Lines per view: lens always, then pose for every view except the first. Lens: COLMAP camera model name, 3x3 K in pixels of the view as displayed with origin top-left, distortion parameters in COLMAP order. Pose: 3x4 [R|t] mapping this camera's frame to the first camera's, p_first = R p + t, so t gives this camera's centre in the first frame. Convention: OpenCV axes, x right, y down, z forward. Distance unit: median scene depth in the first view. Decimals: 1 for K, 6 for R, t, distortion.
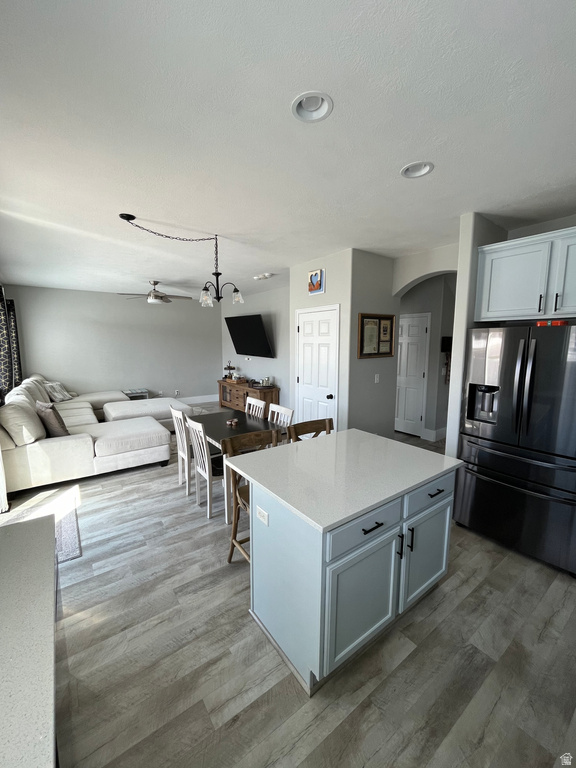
lens RADIAL K [[312.1, 0, 286.9], [0, 312.1, 382.6], [0, 0, 1]] dist [0.000258, -0.000212]
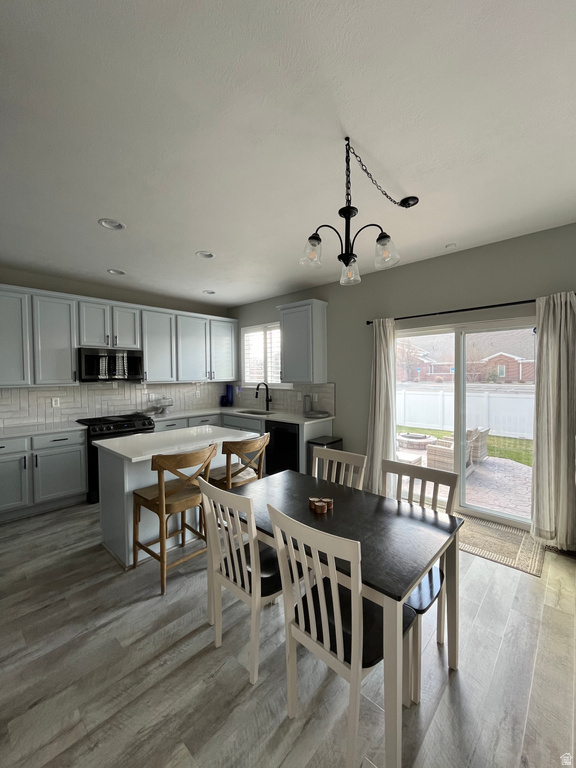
lens RADIAL K [[312.1, 0, 286.2], [0, 312.1, 385.7], [0, 0, 1]] dist [0.000258, -0.000212]
pose [[-0.983608, 0.004251, -0.180267, -0.032914], [-0.026664, 0.985303, 0.168723, -0.218729], [0.178335, 0.170764, -0.969039, 2.165665]]
